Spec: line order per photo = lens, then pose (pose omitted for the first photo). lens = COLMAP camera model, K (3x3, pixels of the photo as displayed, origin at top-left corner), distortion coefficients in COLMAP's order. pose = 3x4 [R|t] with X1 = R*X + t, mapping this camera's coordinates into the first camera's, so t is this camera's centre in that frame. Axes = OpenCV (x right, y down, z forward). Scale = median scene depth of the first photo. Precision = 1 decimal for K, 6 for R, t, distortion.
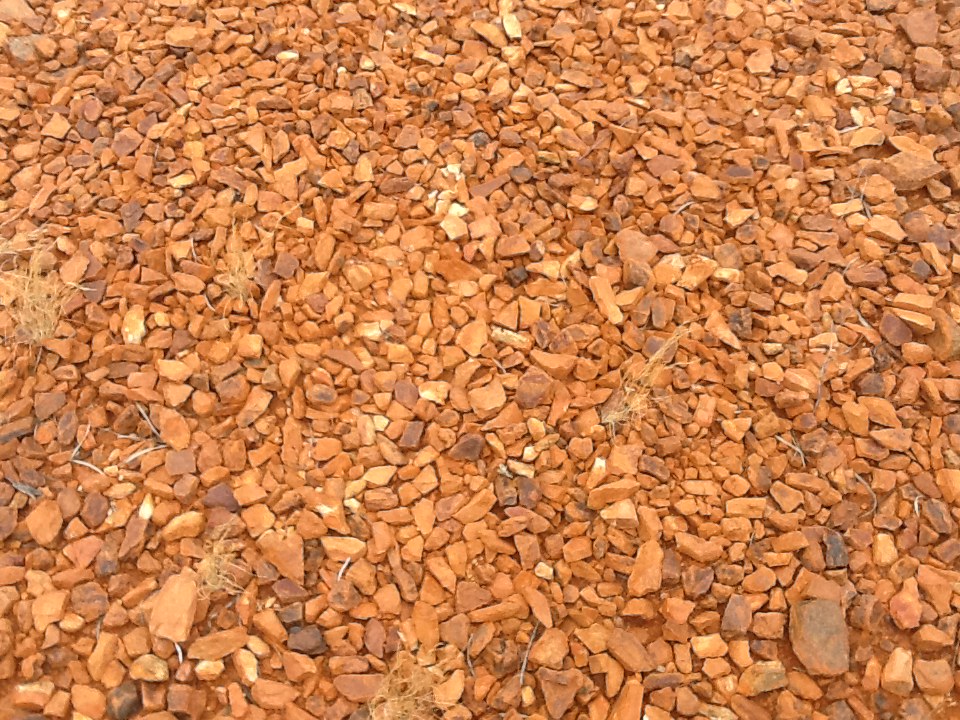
lens RADIAL K [[1087.1, 0, 480.0], [0, 1087.1, 360.0], [0, 0, 1]] dist [0.067334, -0.245238]
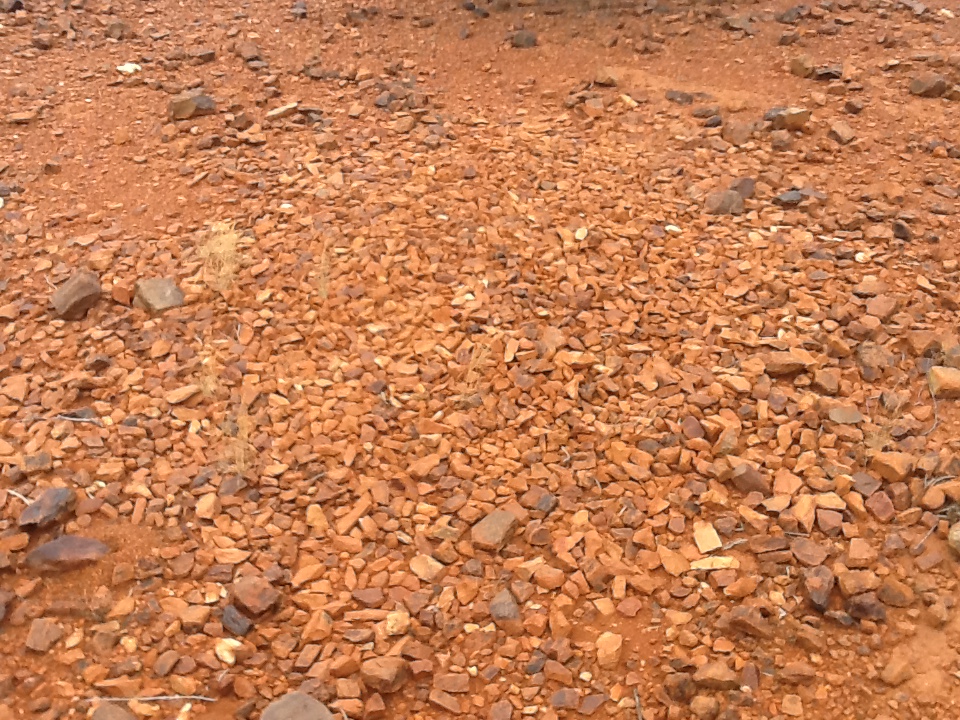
lens RADIAL K [[1087.1, 0, 480.0], [0, 1087.1, 360.0], [0, 0, 1]] dist [0.067334, -0.245238]
pose [[0.853702, 0.238093, -0.463146, 0.817967], [-0.400776, 0.868269, -0.292381, 0.435524], [0.332522, 0.435224, 0.836666, -0.306210]]
